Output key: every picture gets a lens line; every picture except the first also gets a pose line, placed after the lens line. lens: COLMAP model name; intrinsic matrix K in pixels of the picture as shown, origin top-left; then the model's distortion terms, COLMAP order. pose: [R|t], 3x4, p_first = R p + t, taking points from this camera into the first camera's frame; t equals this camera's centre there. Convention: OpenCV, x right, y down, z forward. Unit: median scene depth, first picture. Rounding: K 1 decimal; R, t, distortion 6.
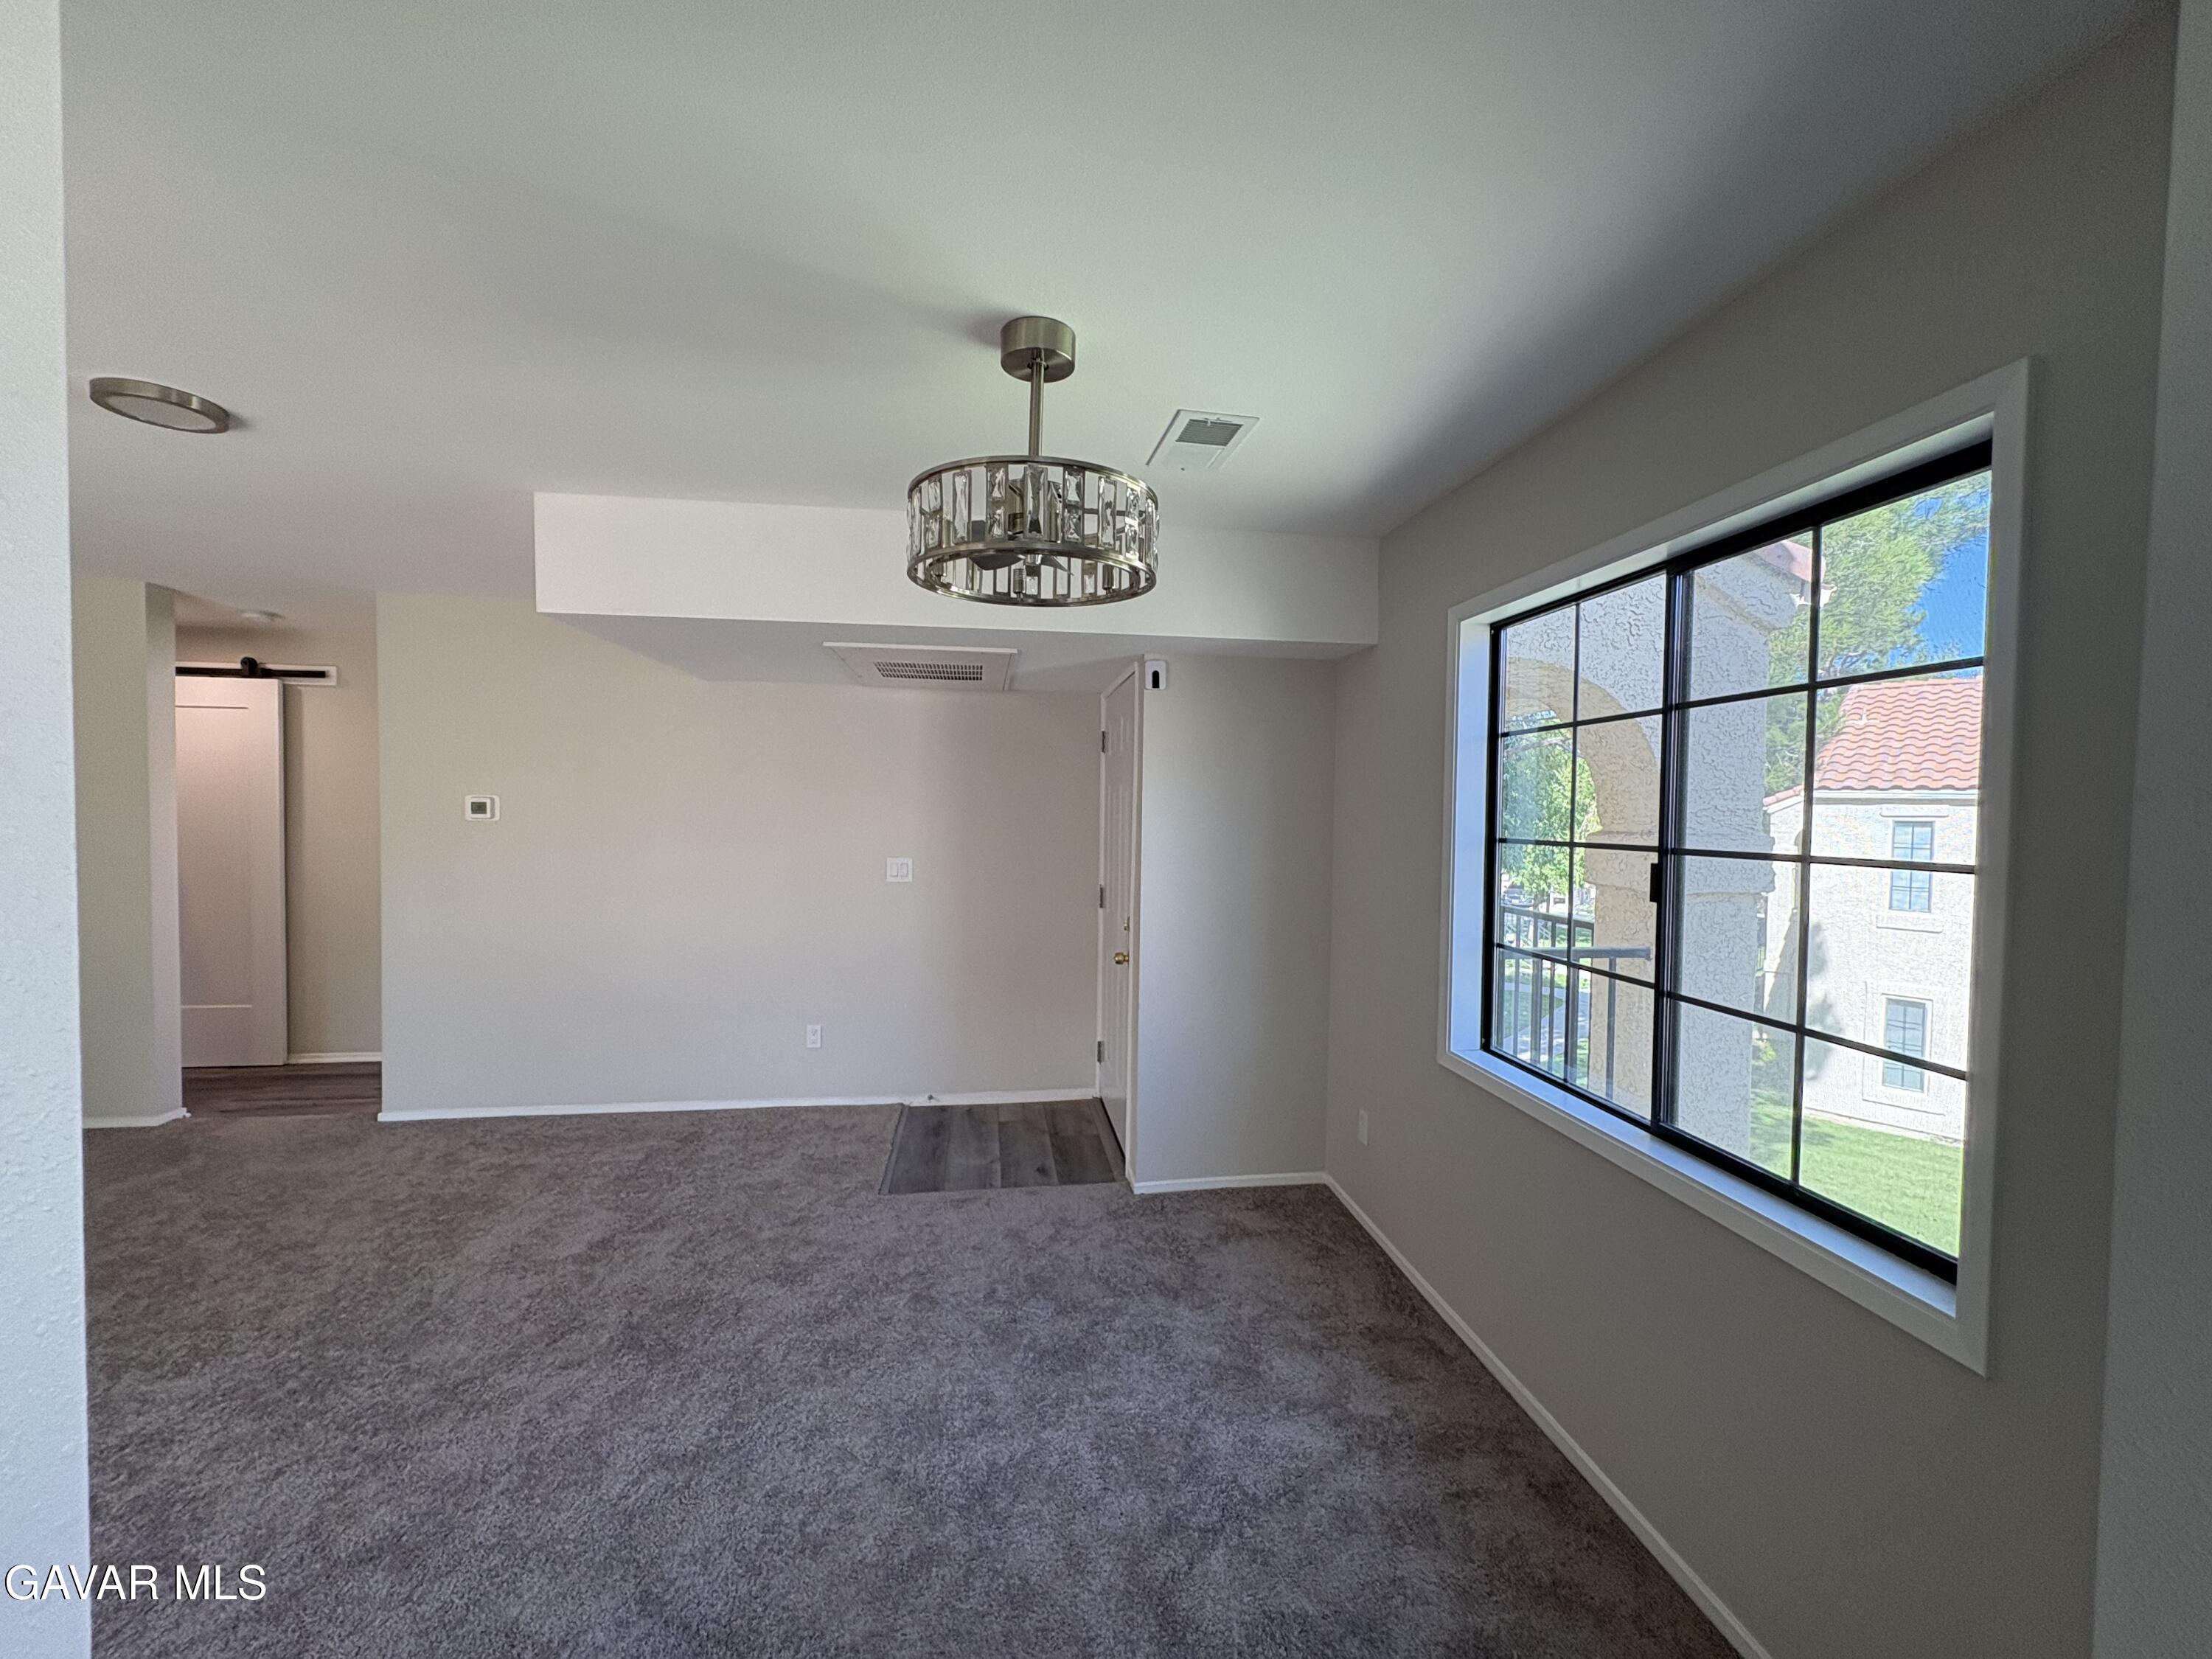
lens RADIAL K [[879.6, 0, 1105.2], [0, 879.6, 831.4], [0, 0, 1]] dist [0.001295, 0.000169]
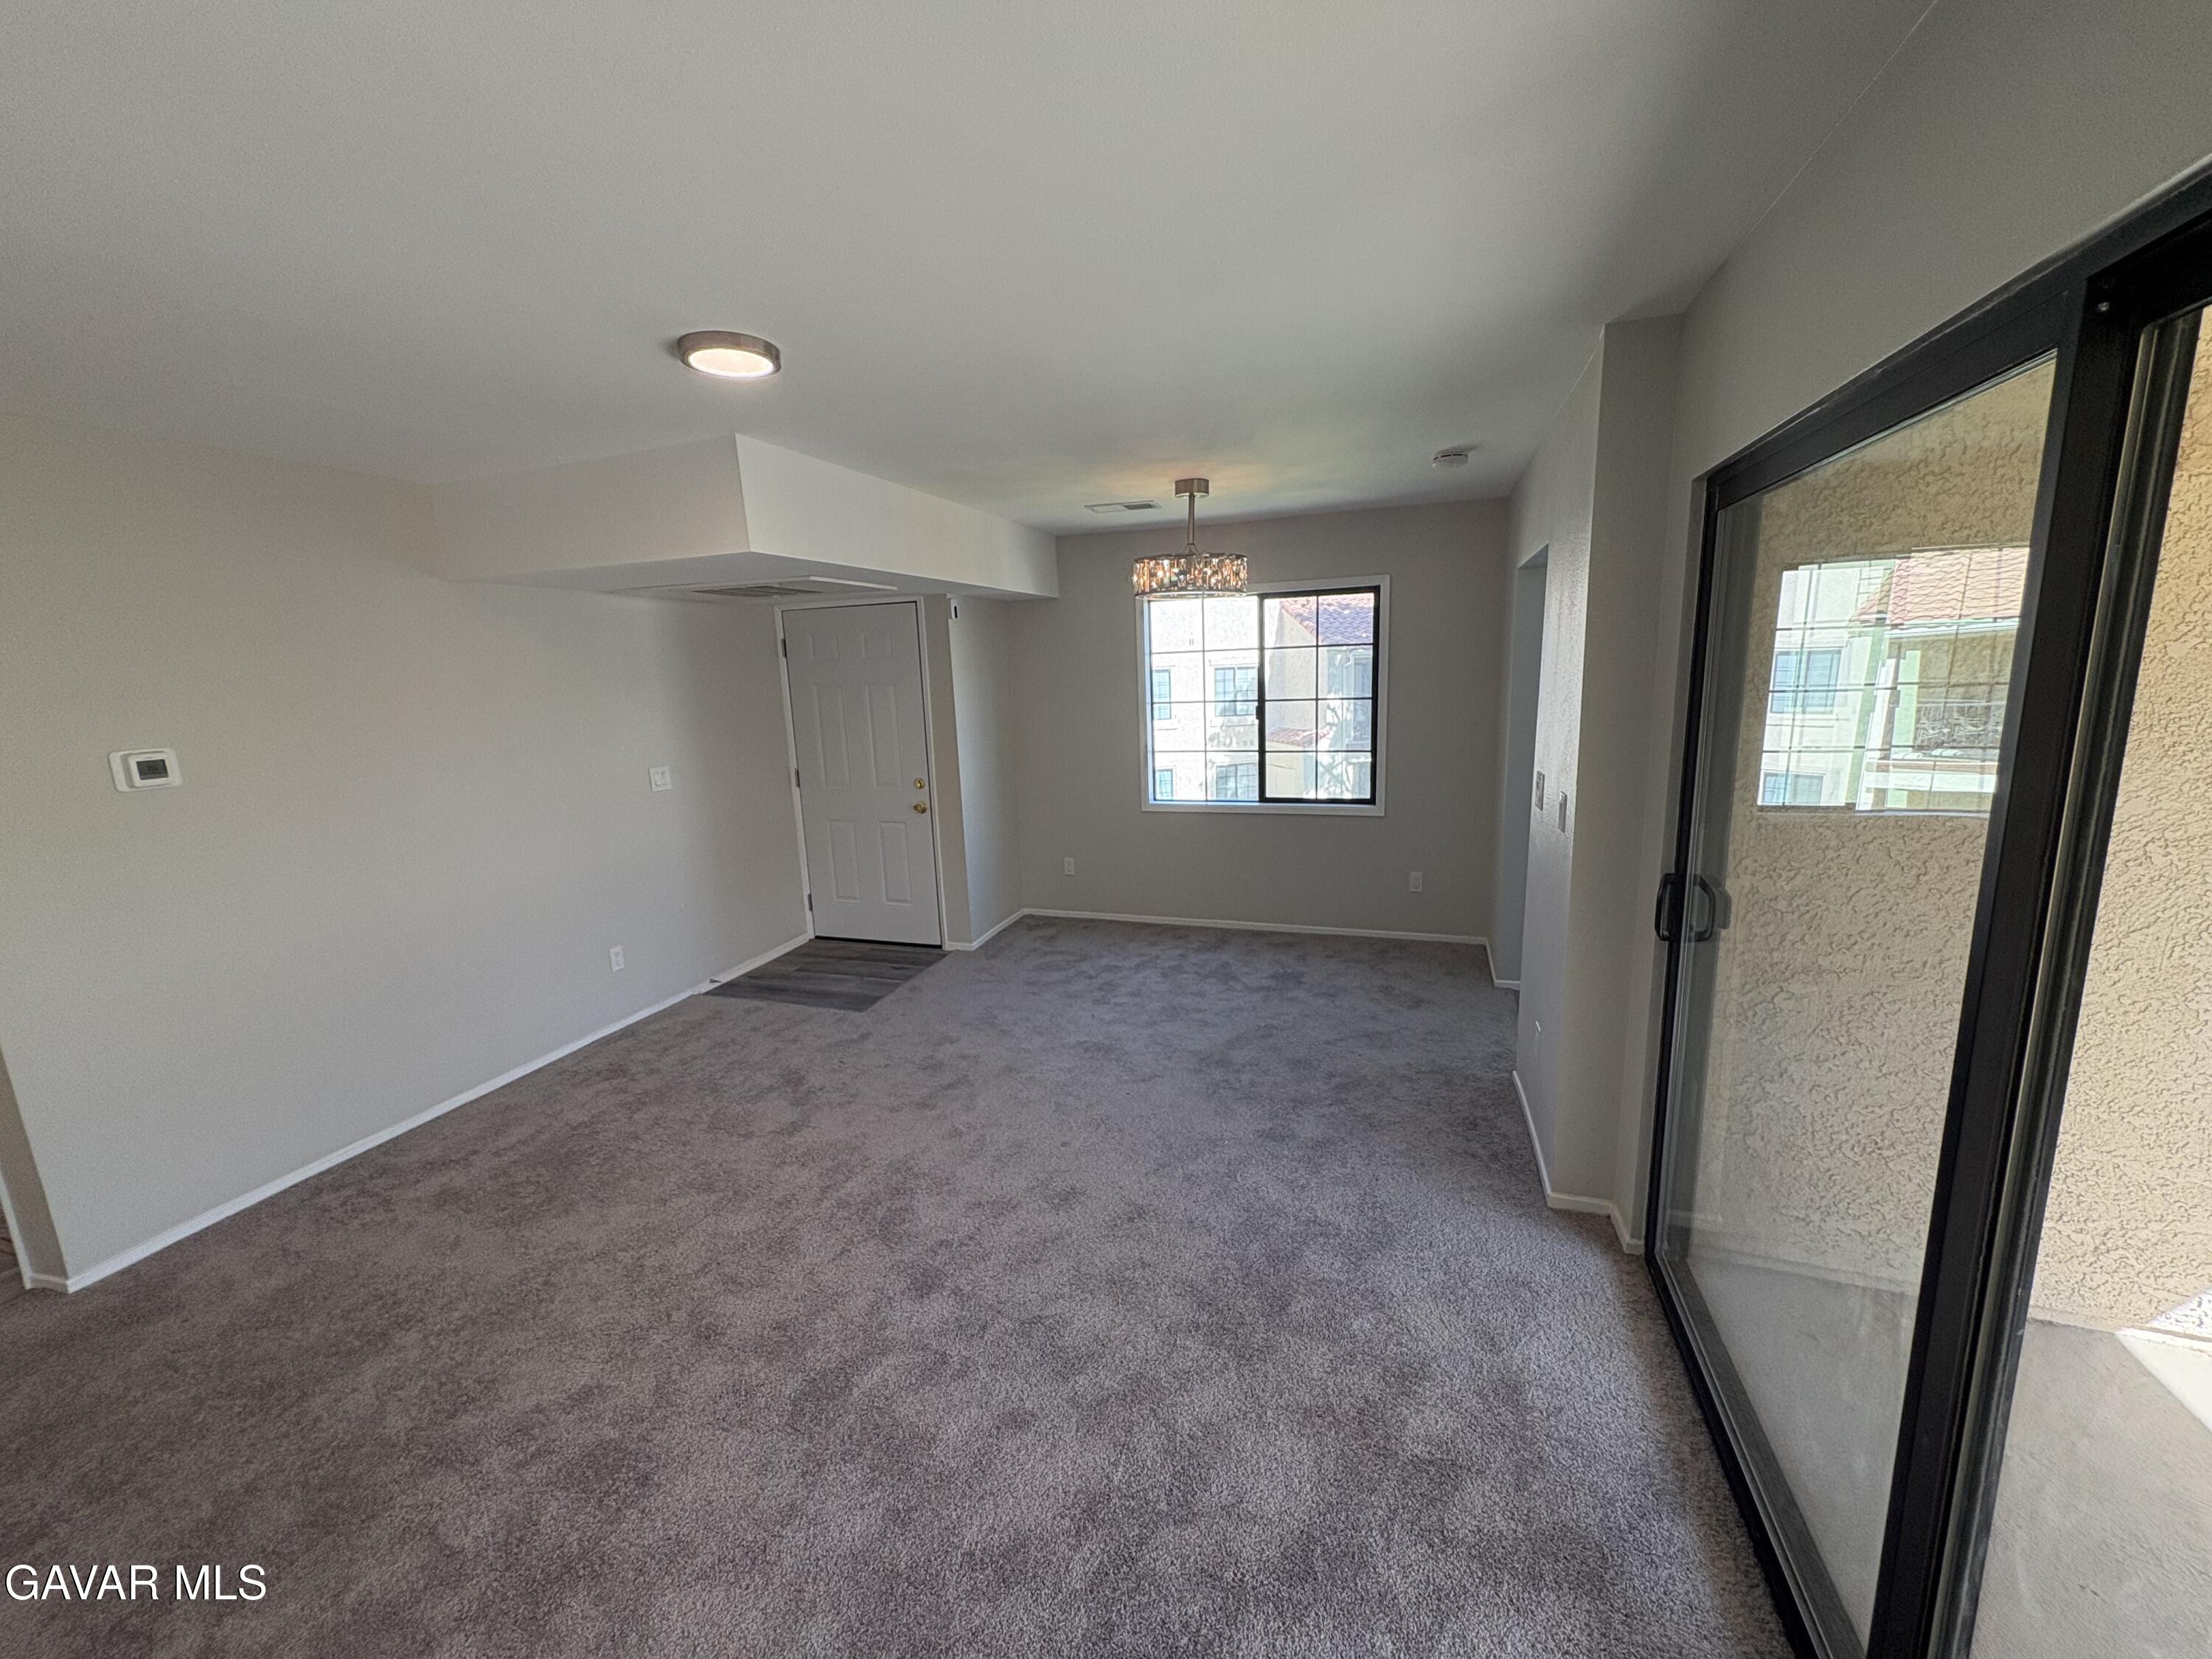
lens RADIAL K [[879.6, 0, 1105.2], [0, 879.6, 831.4], [0, 0, 1]] dist [0.001295, 0.000169]
pose [[0.447326, -0.195771, 0.872682, -1.263351], [0.064631, 0.980274, 0.186778, -0.074734], [-0.892033, -0.027149, 0.451154, 0.104391]]
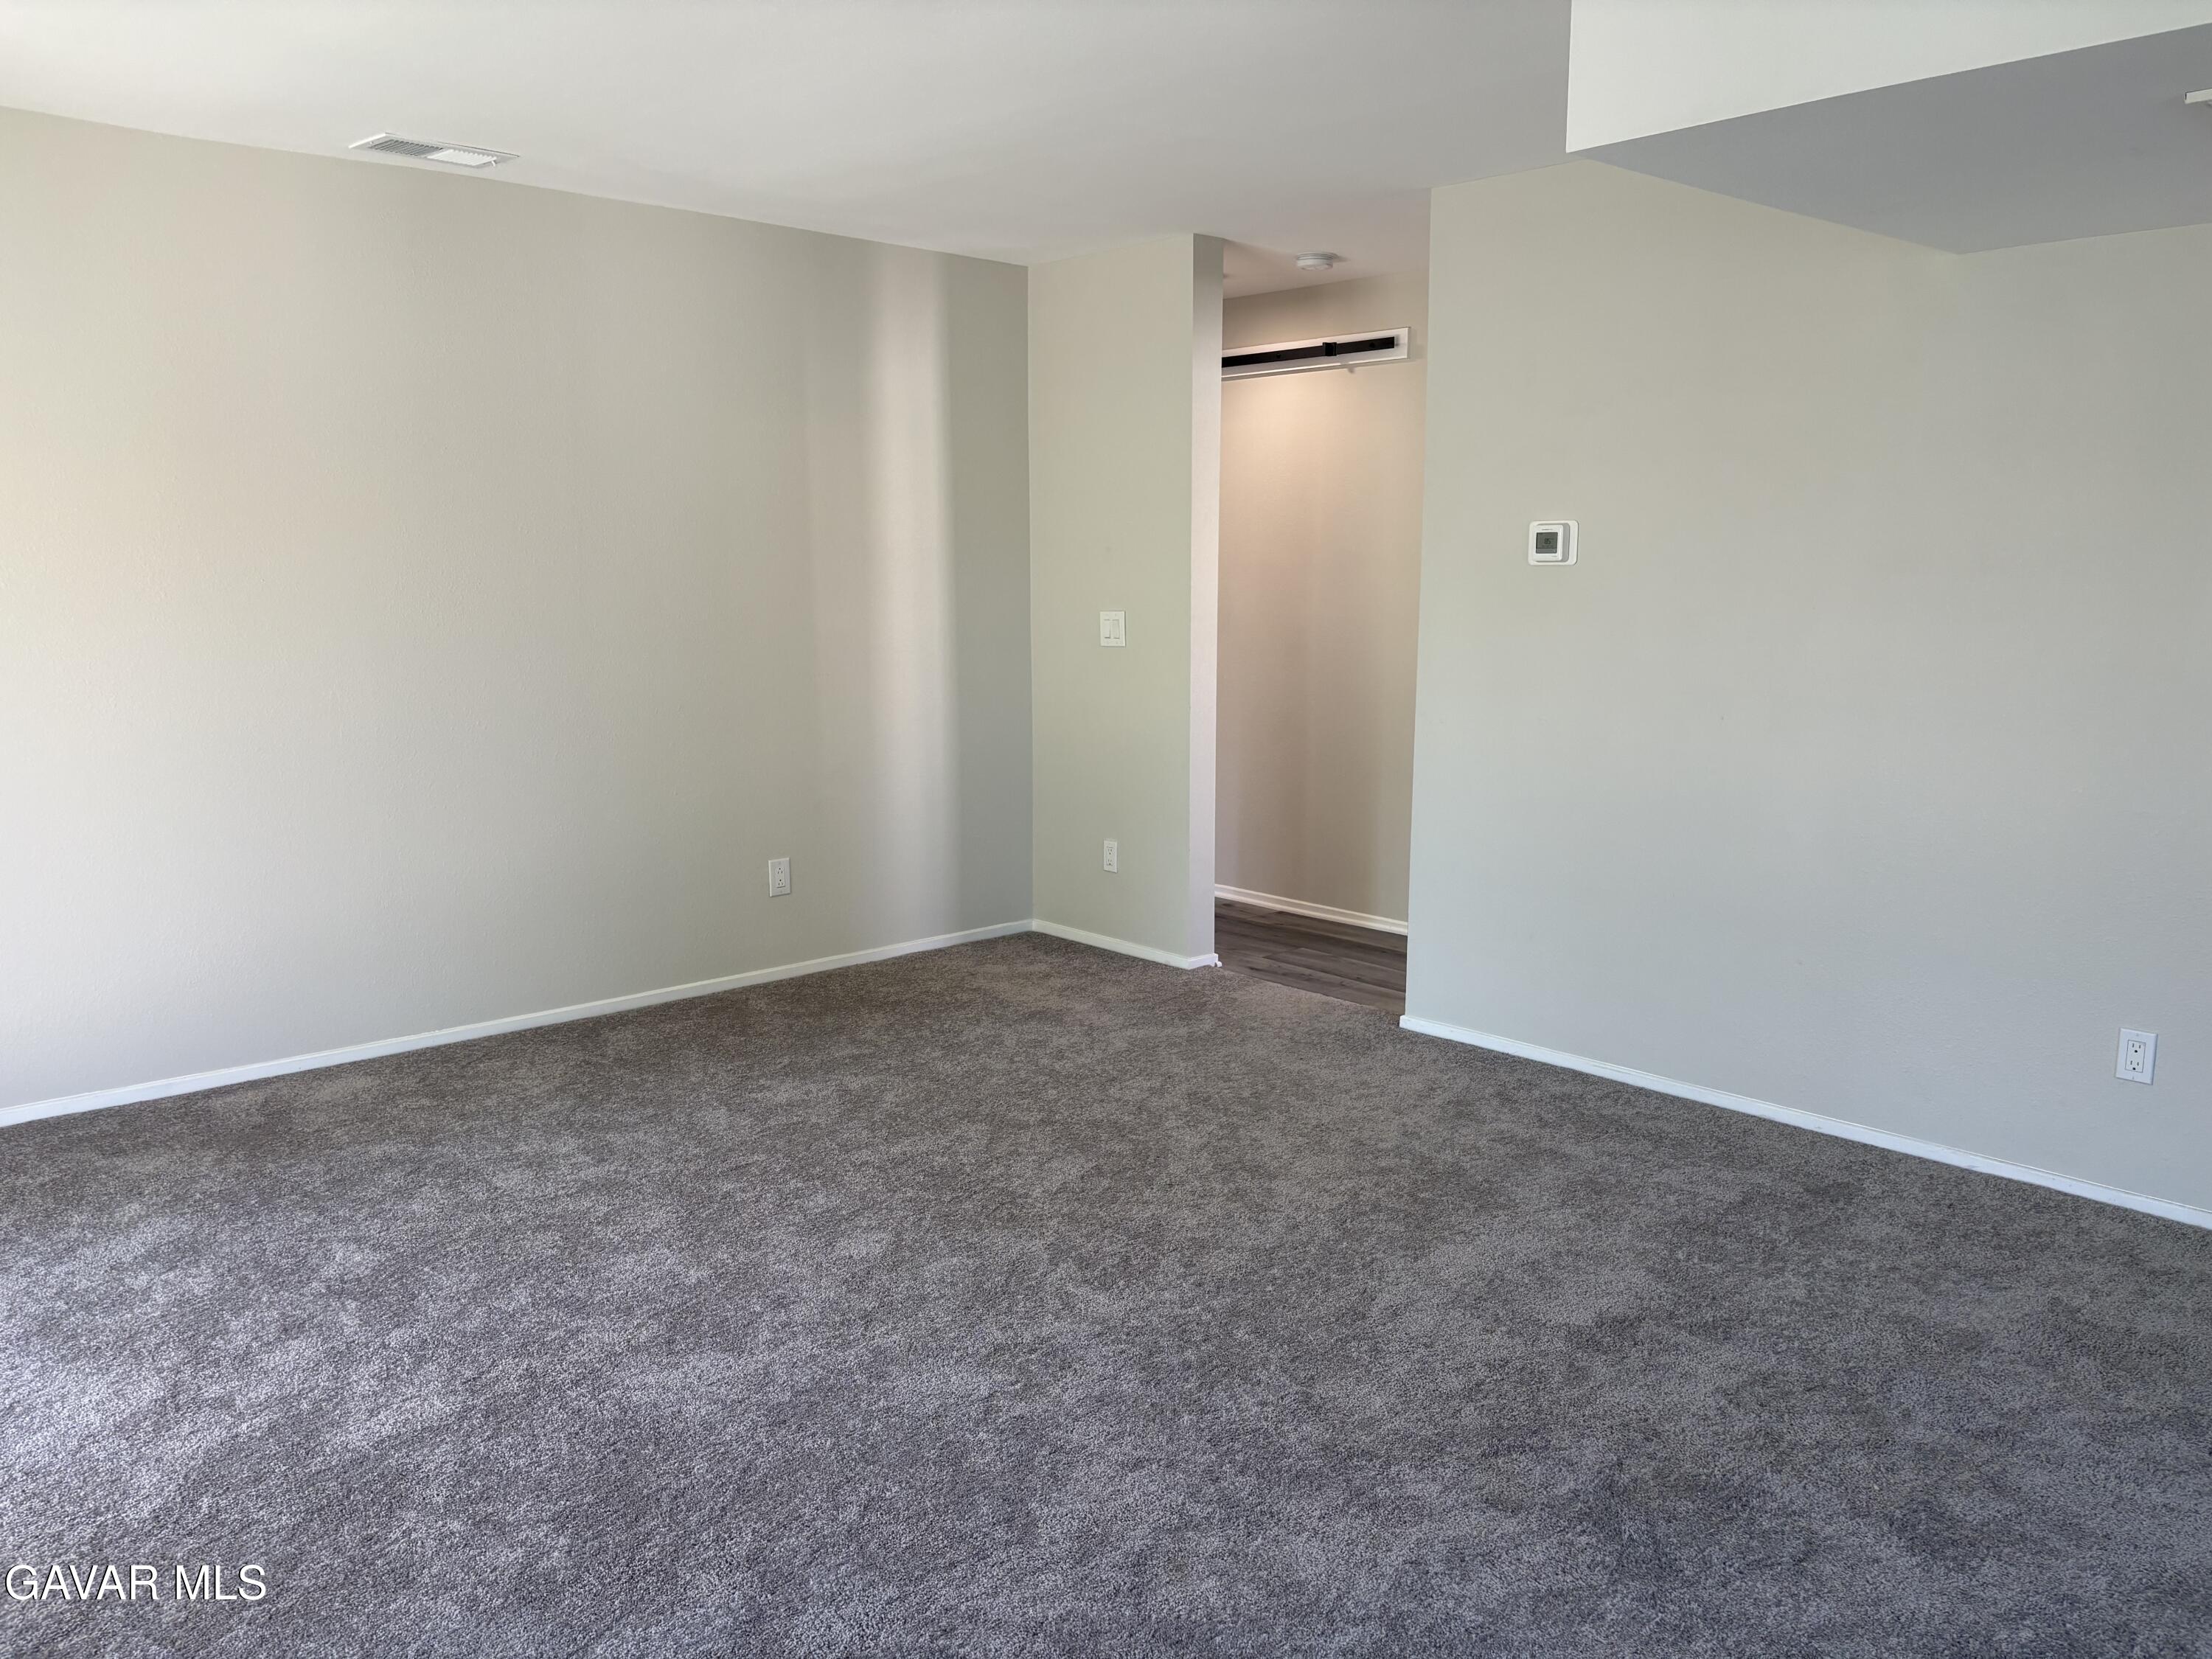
lens RADIAL K [[1674.9, 0, 1106.0], [0, 1674.9, 829.5], [0, 0, 1]] dist [0.050458, -0.053323]
pose [[0.579410, 0.120176, -0.806128, 0.055432], [-0.015536, 0.990519, 0.136497, 0.018445], [0.814888, -0.066564, 0.575783, 0.136811]]
